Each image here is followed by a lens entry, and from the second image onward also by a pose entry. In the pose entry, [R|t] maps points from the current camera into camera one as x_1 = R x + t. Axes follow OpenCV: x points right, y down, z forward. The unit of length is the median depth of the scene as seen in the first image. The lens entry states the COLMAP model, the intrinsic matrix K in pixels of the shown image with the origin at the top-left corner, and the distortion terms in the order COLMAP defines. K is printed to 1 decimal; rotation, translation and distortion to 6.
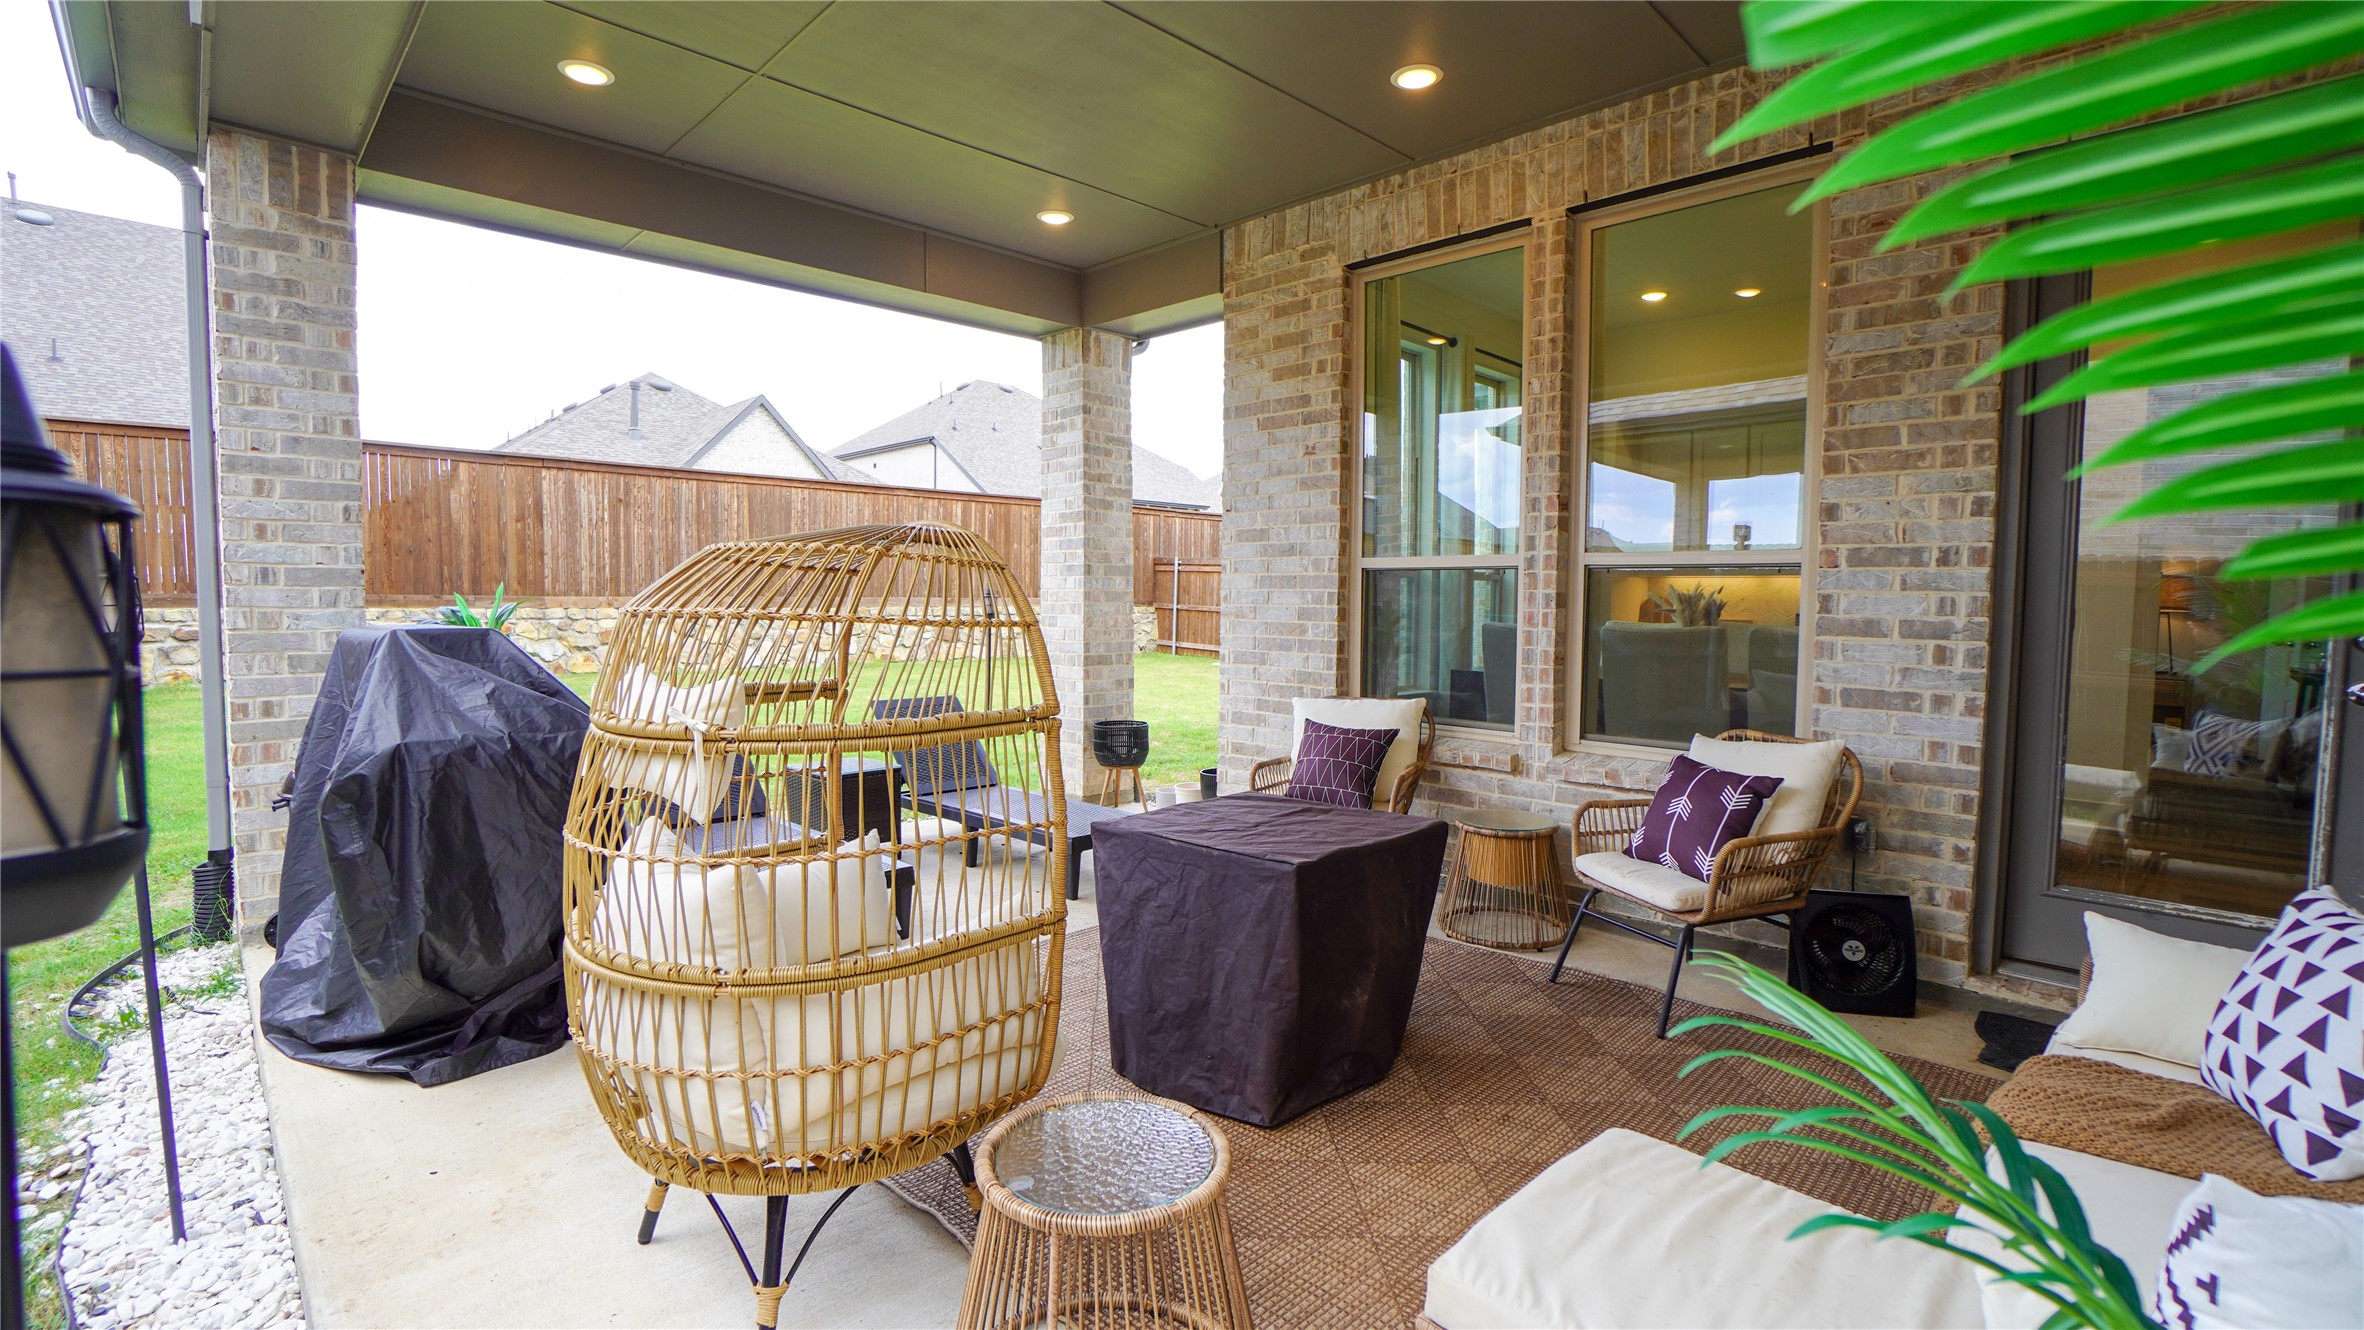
lens RADIAL K [[1067.0, 0, 1176.7], [0, 1067.0, 665.6], [0, 0, 1]] dist [-0.037262, 0.002778]
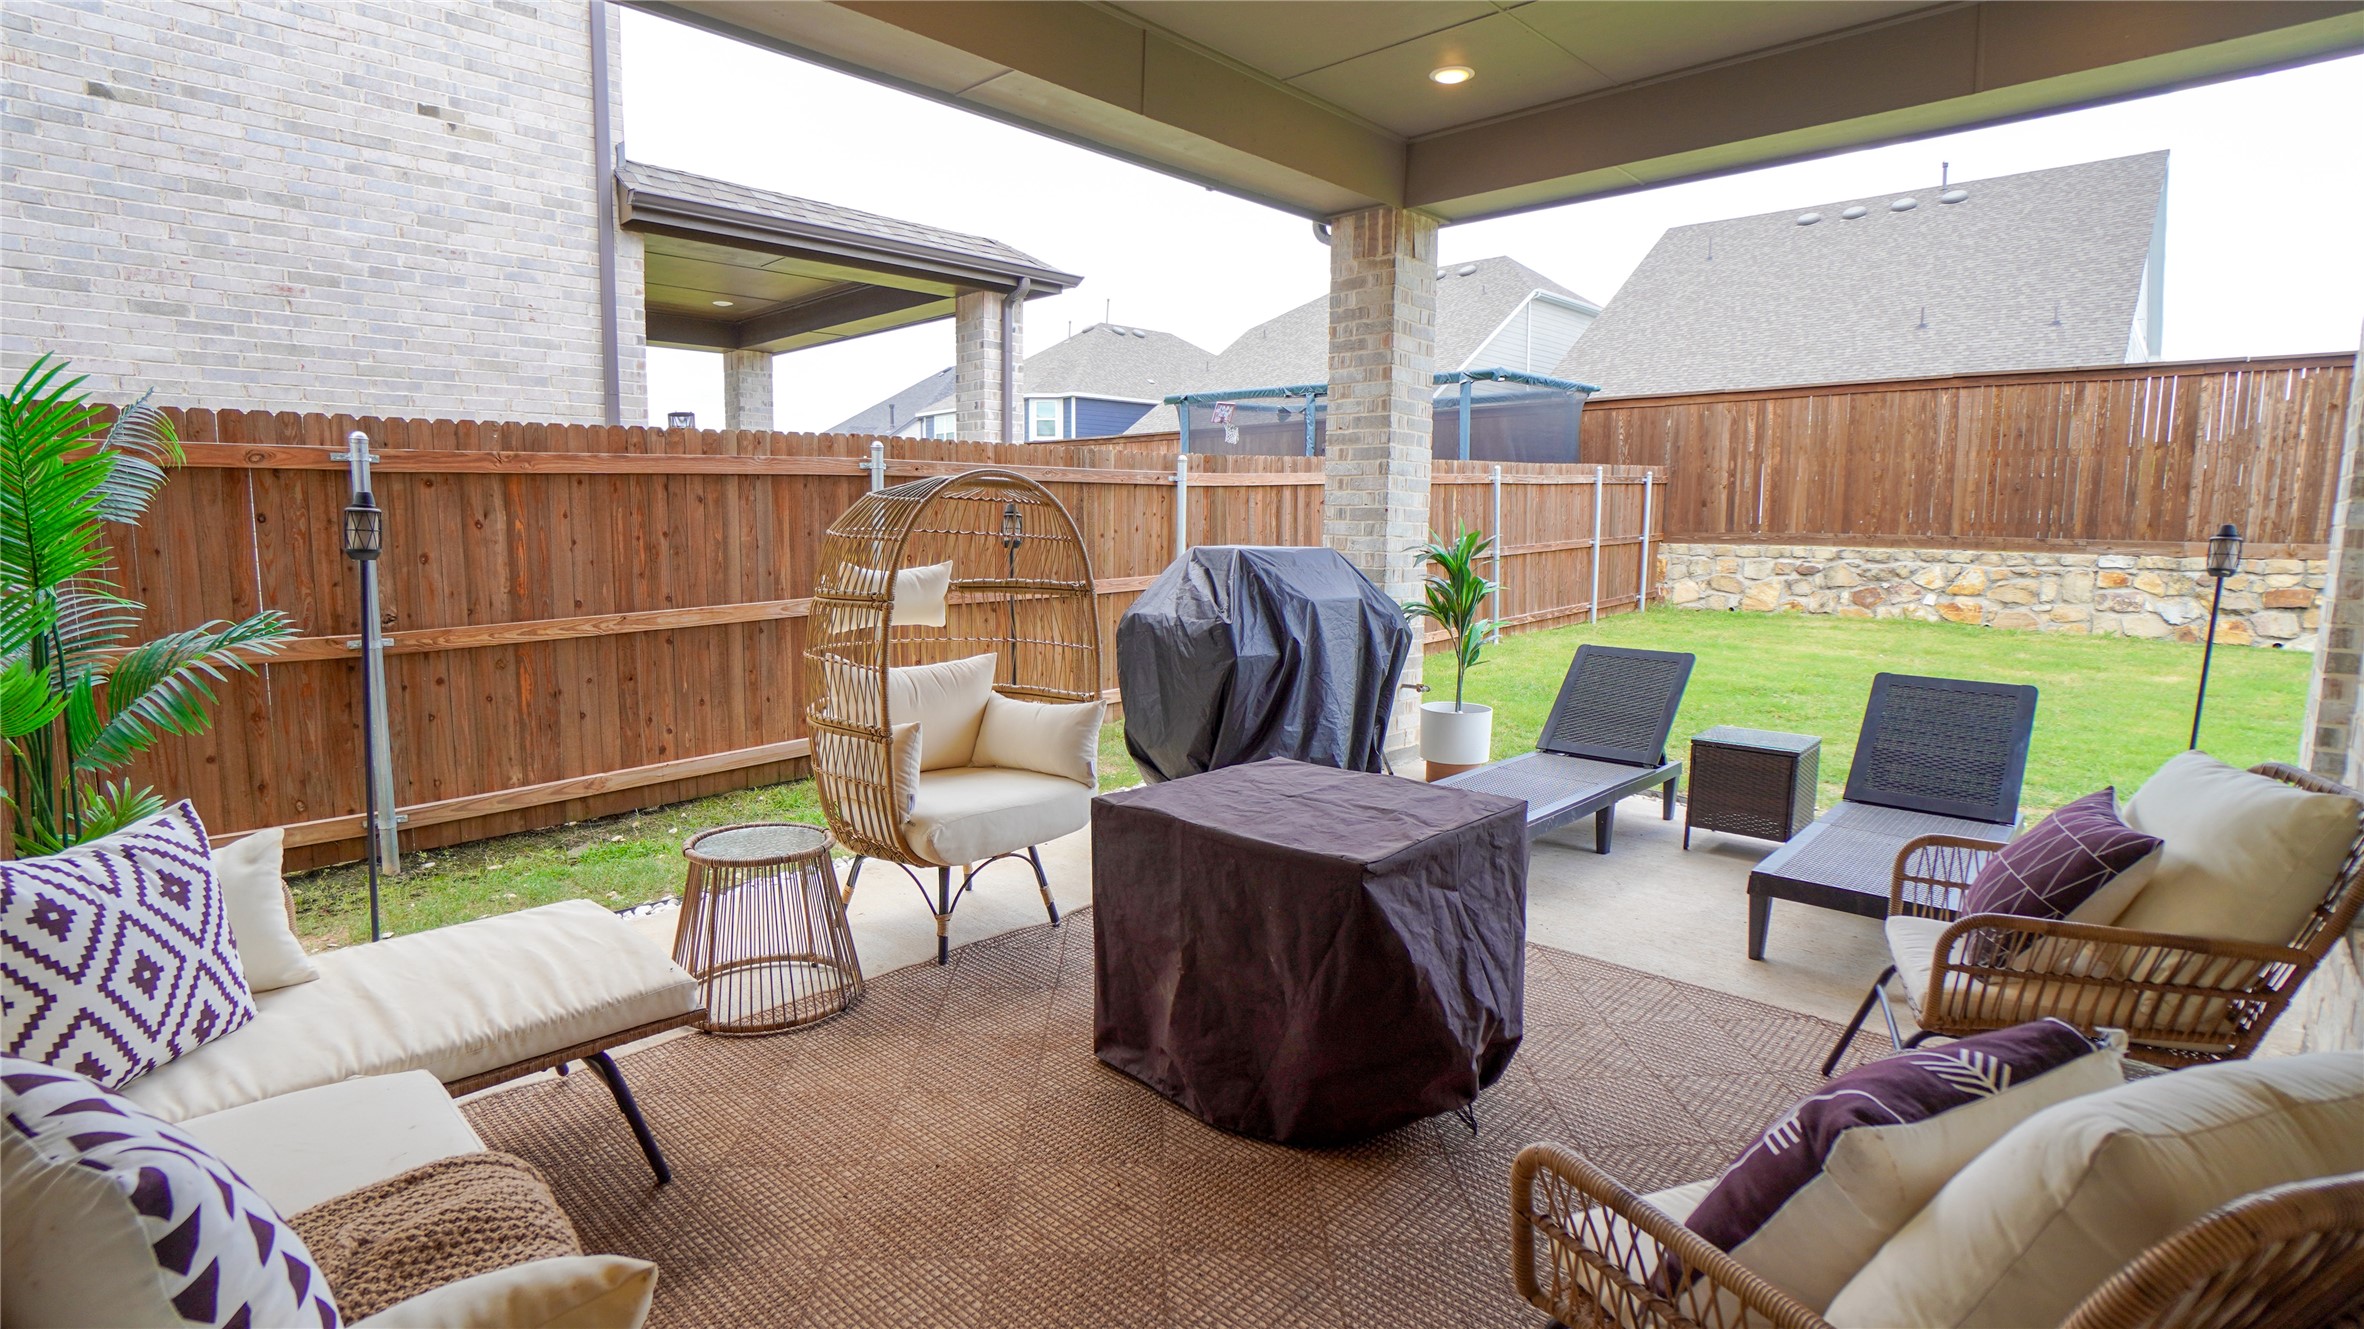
lens RADIAL K [[1161.5, 0, 1175.8], [0, 1161.5, 656.3], [0, 0, 1]] dist [-0.003478, -0.000055]
pose [[0.027544, 0.107142, -0.993862, 0.268095], [-0.078769, 0.991380, 0.104692, -0.012784], [0.996512, 0.075401, 0.035746, 0.239886]]
